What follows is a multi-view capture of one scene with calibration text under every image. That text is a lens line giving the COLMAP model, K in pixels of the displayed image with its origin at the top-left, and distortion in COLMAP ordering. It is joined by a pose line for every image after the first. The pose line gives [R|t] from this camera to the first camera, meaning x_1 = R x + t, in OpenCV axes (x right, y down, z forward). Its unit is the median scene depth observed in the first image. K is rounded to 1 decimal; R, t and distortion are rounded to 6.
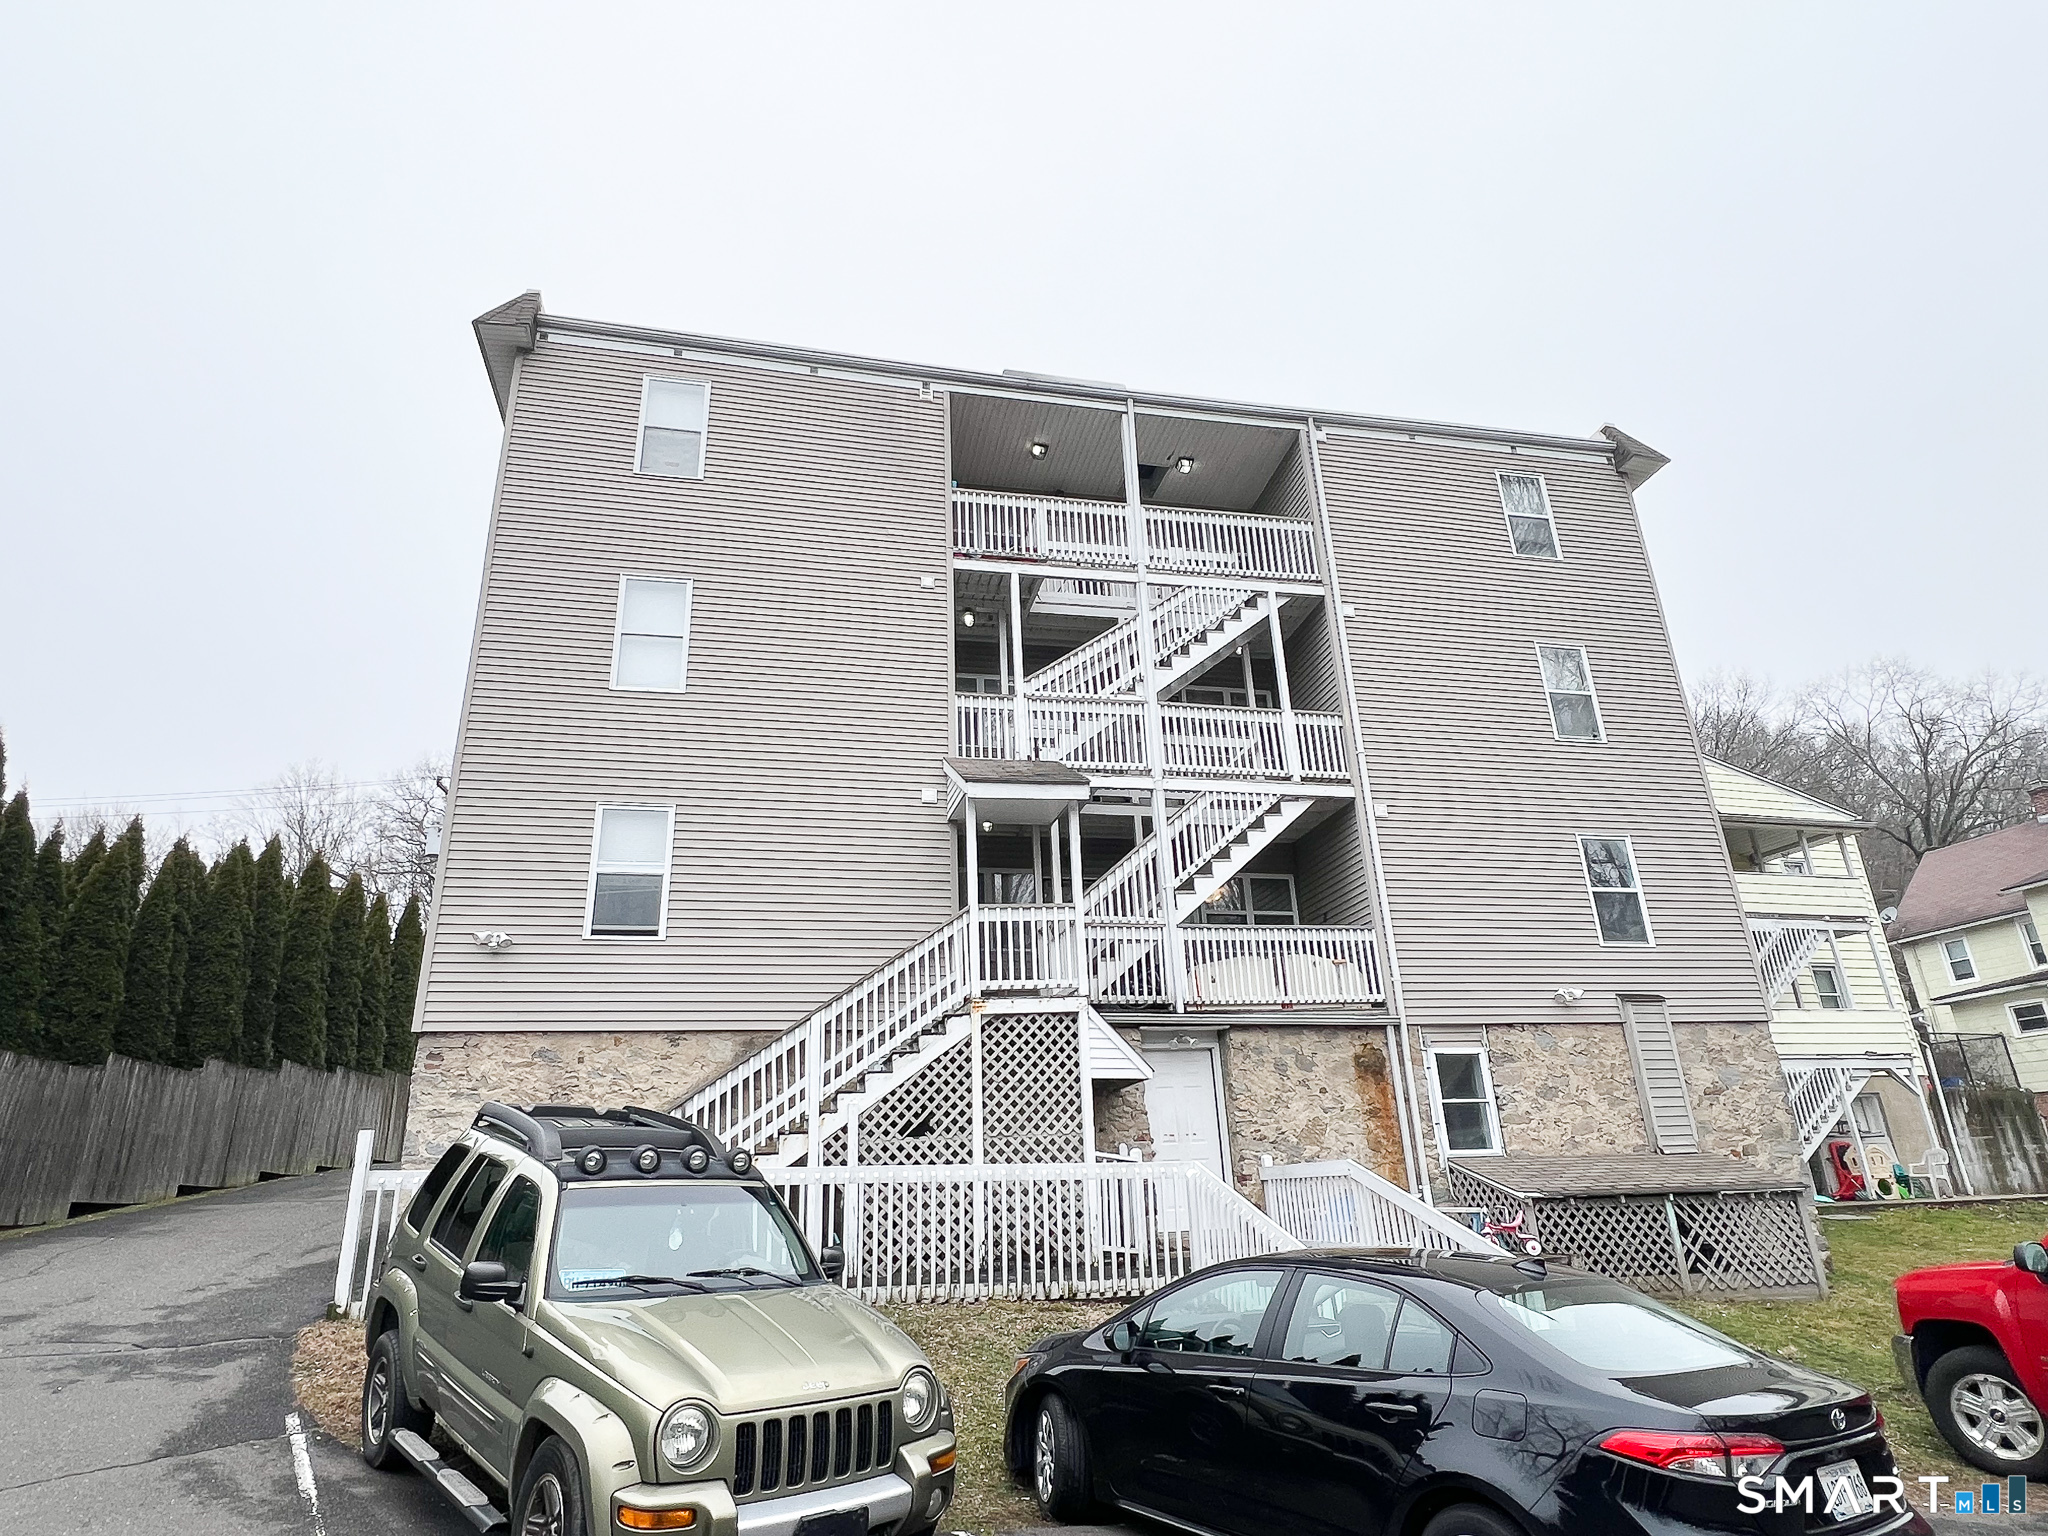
lens RADIAL K [[1142.6, 0, 1021.7], [0, 1142.6, 770.5], [0, 0, 1]] dist [0.000054, -0.000578]
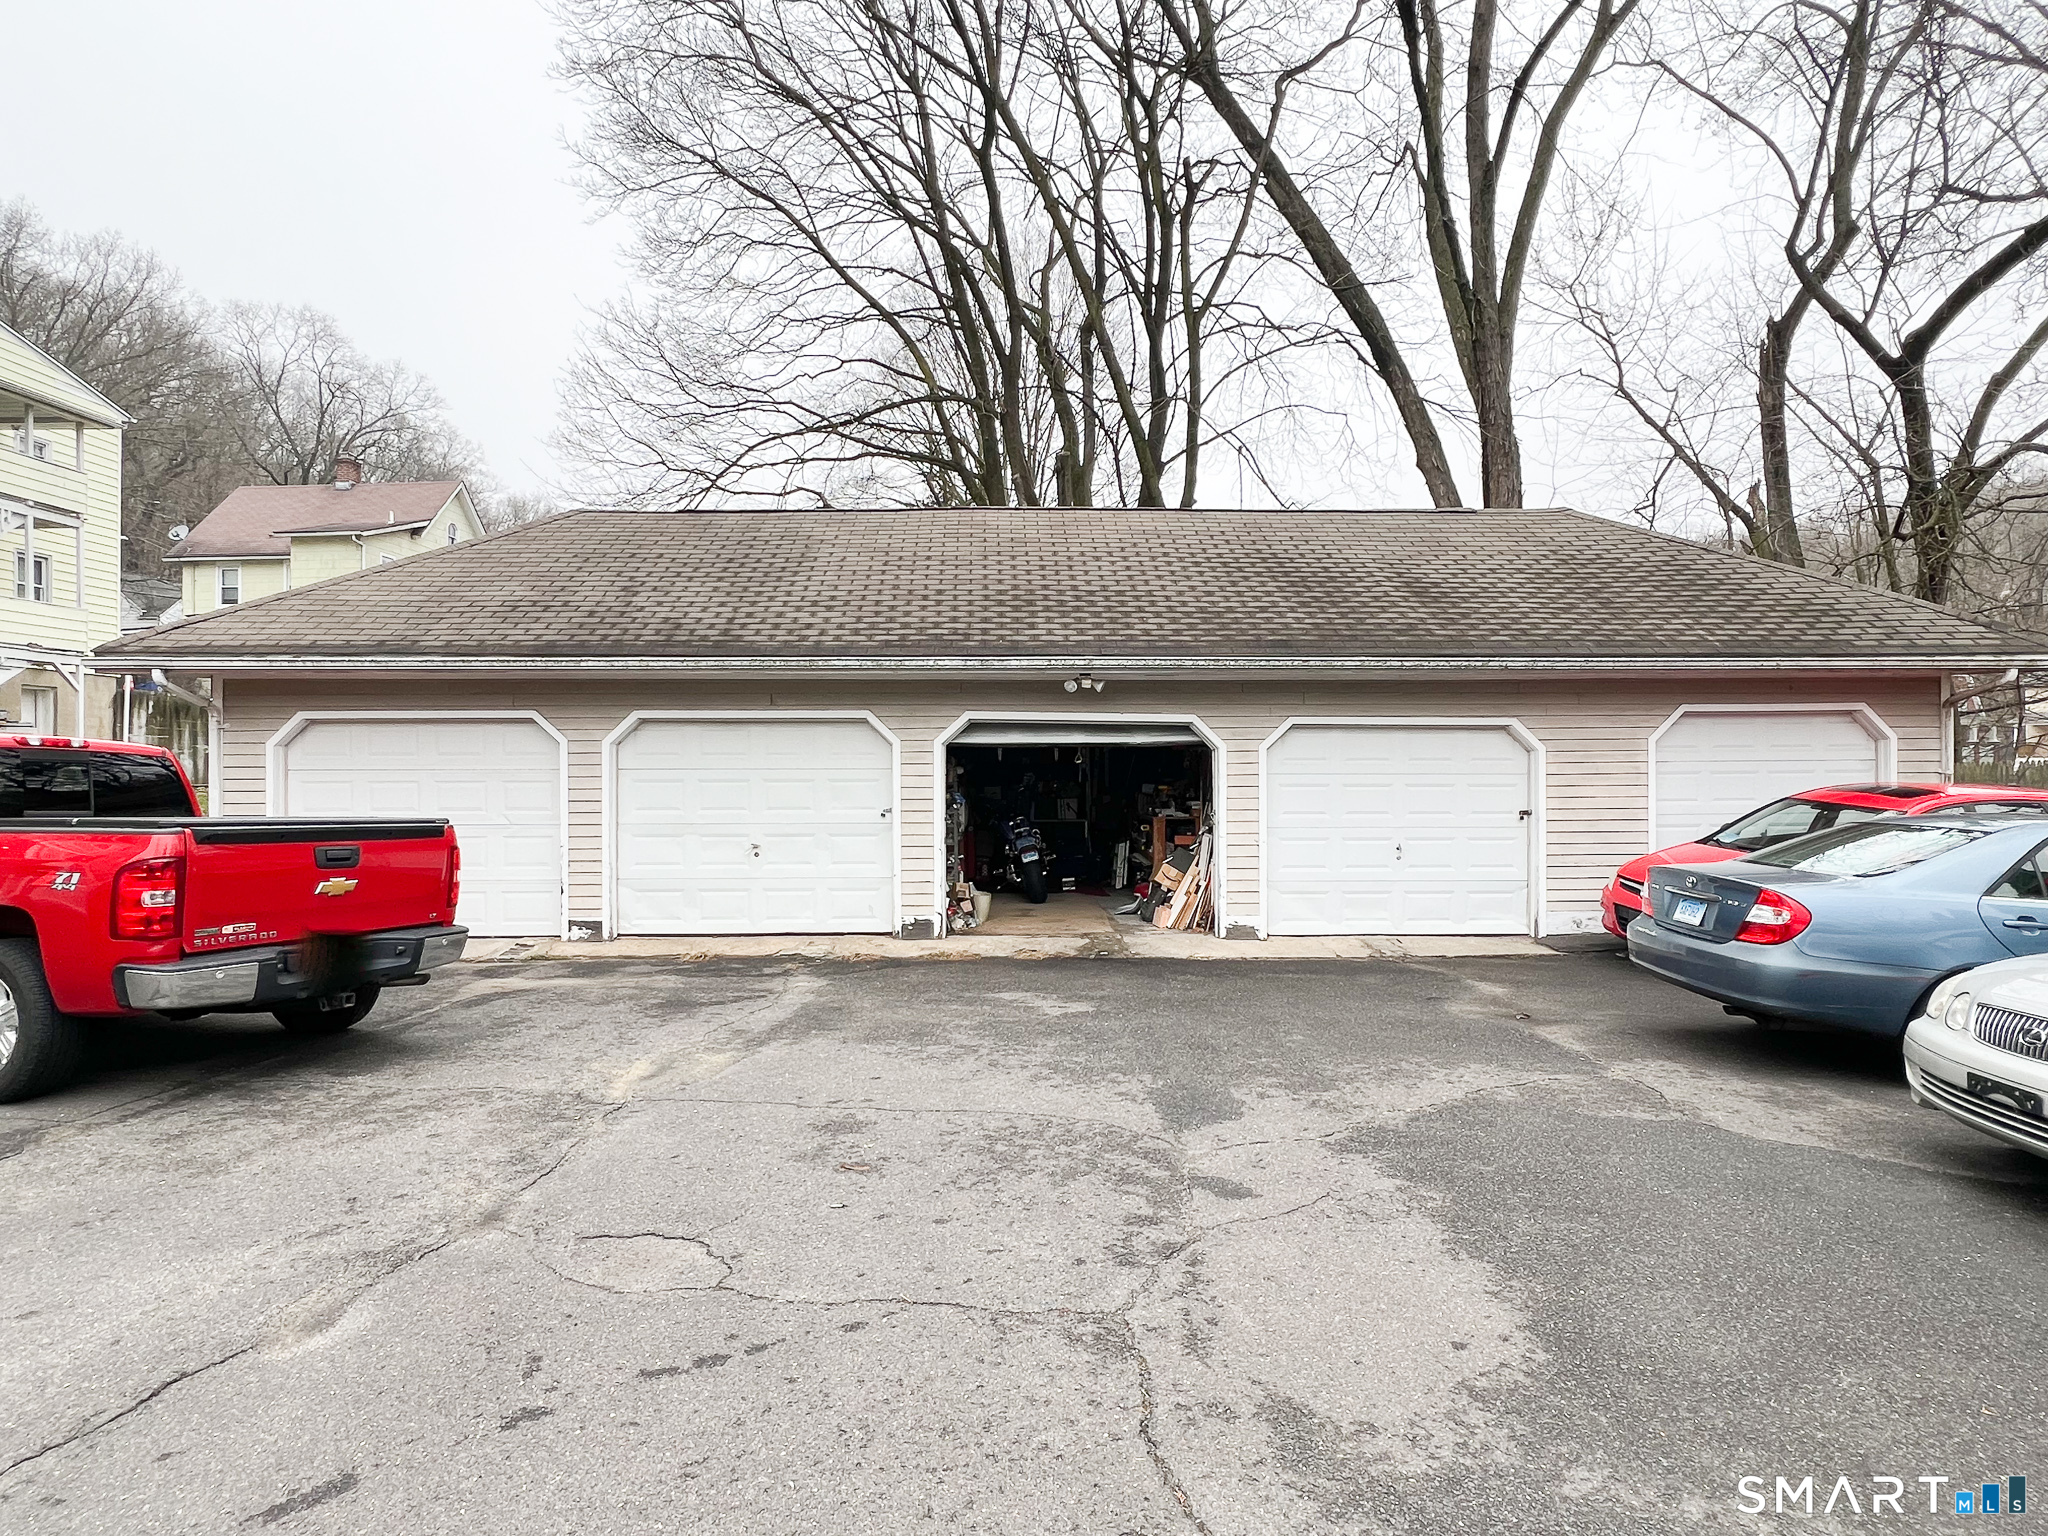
lens RADIAL K [[1066.5, 0, 1022.7], [0, 1066.5, 770.8], [0, 0, 1]] dist [-0.007082, 0.000366]
pose [[0.306630, 0.034736, 0.951195, 0.296282], [-0.345189, 0.935360, 0.077119, -0.027581], [-0.887030, -0.351989, 0.298800, -0.113271]]
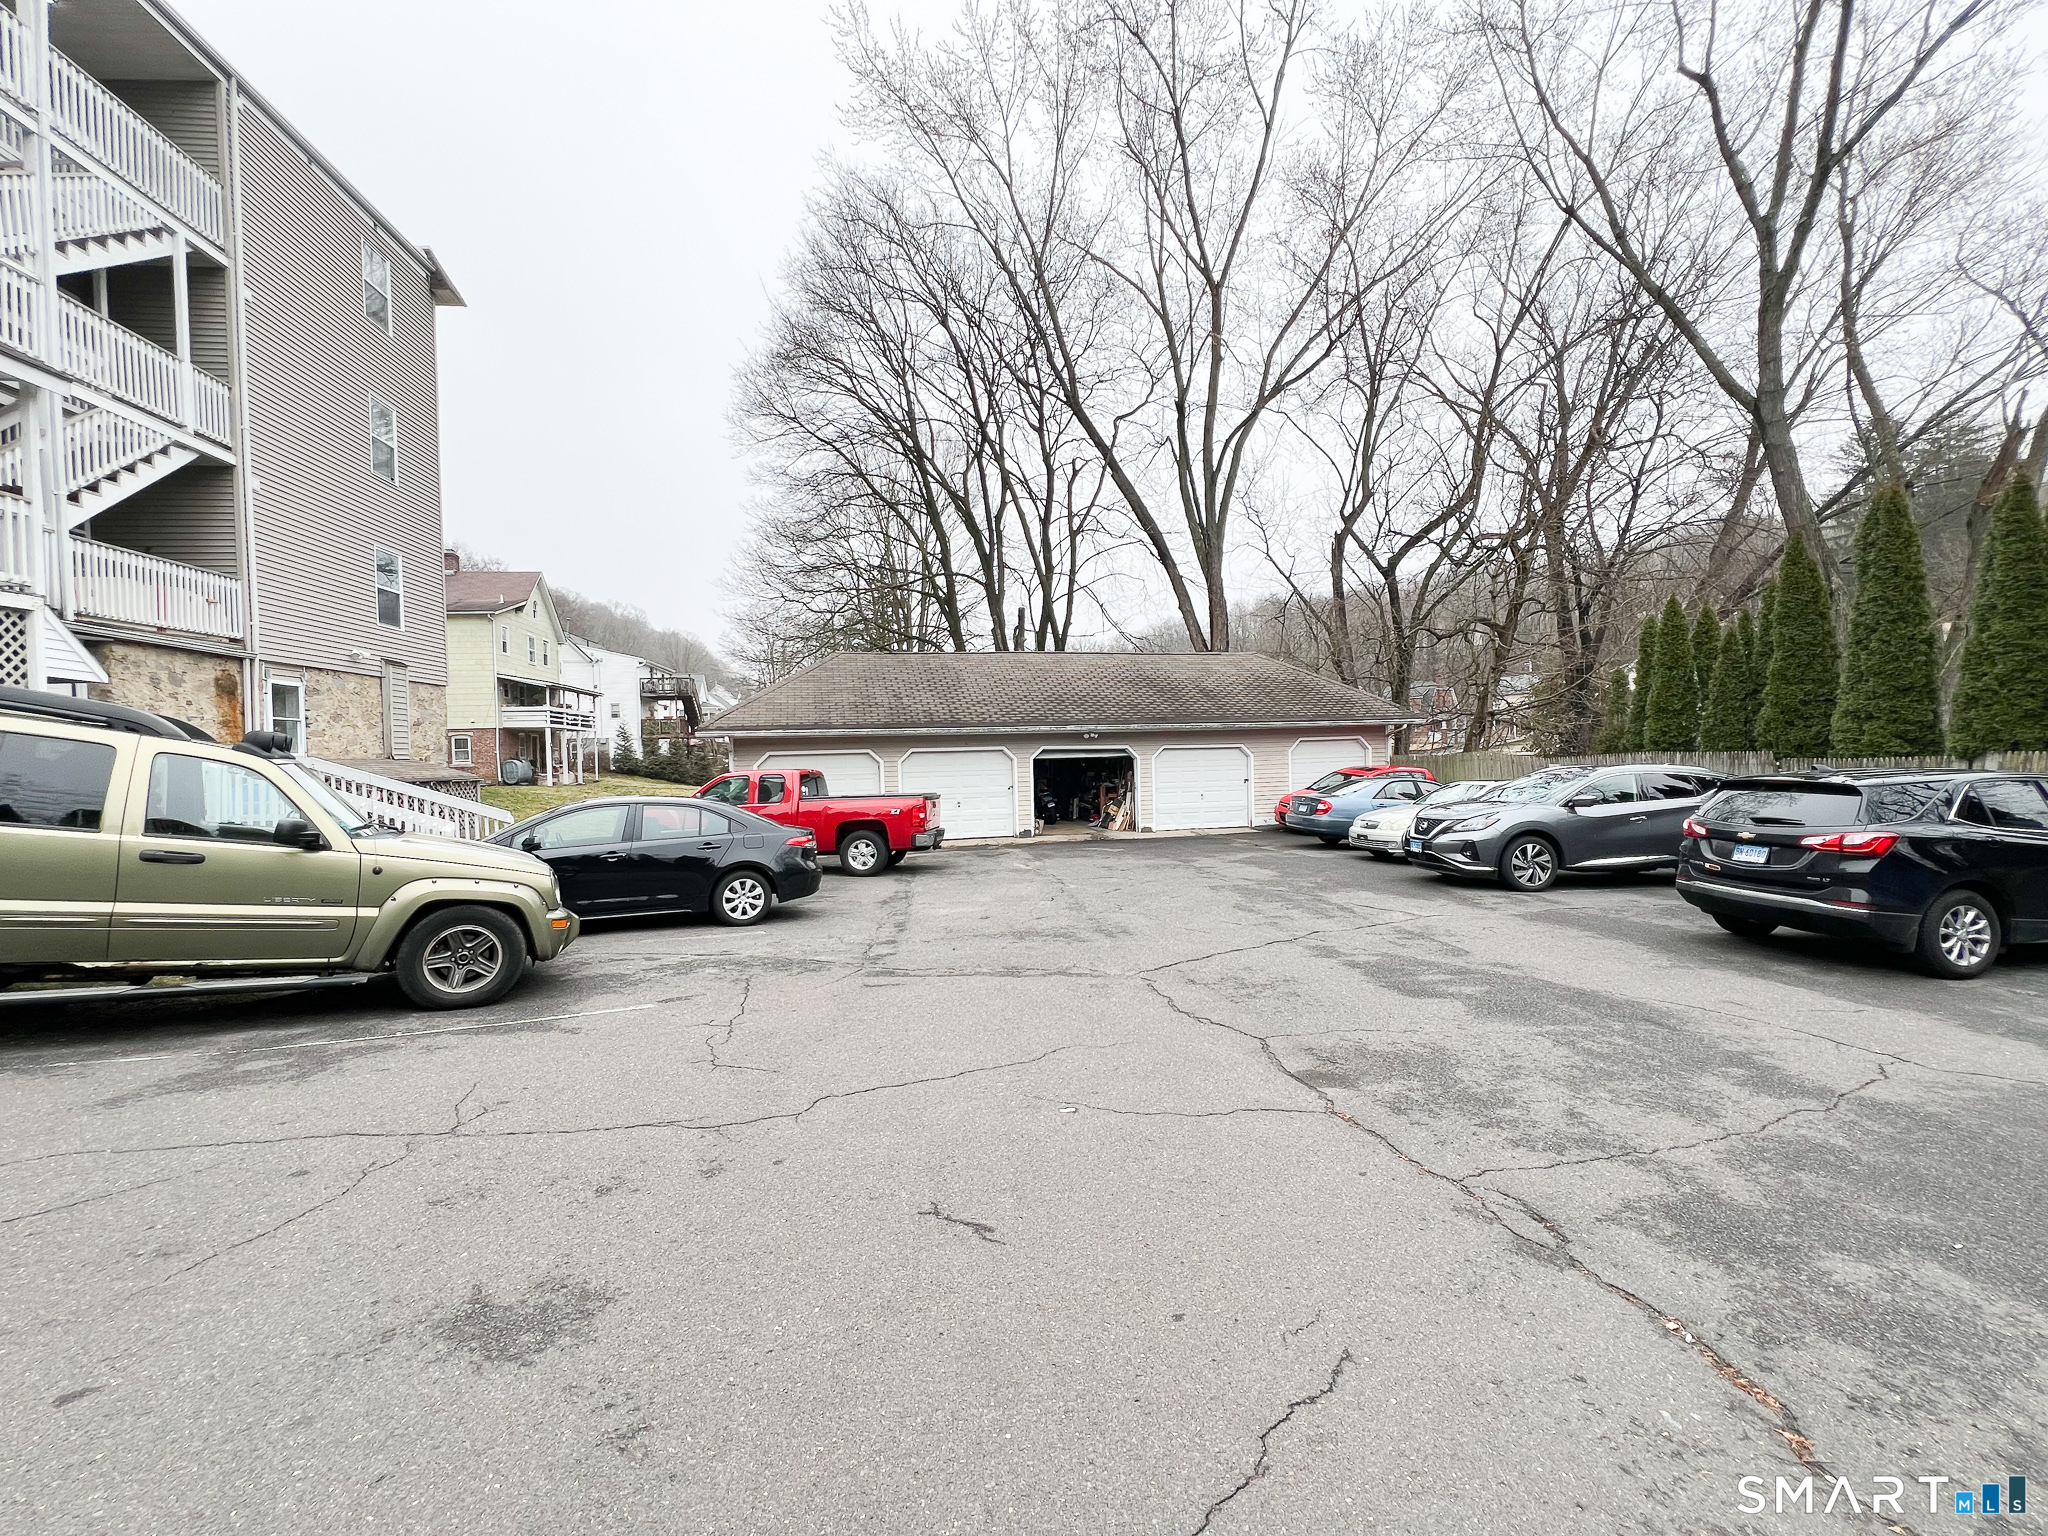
lens RADIAL K [[823.6, 0, 1026.2], [0, 823.6, 767.1], [0, 0, 1]] dist [0.000139, -0.000138]
pose [[0.077693, 0.015090, 0.996863, -0.484905], [-0.333072, 0.942829, 0.011687, 0.035610], [-0.939695, -0.332935, 0.078277, 0.071299]]
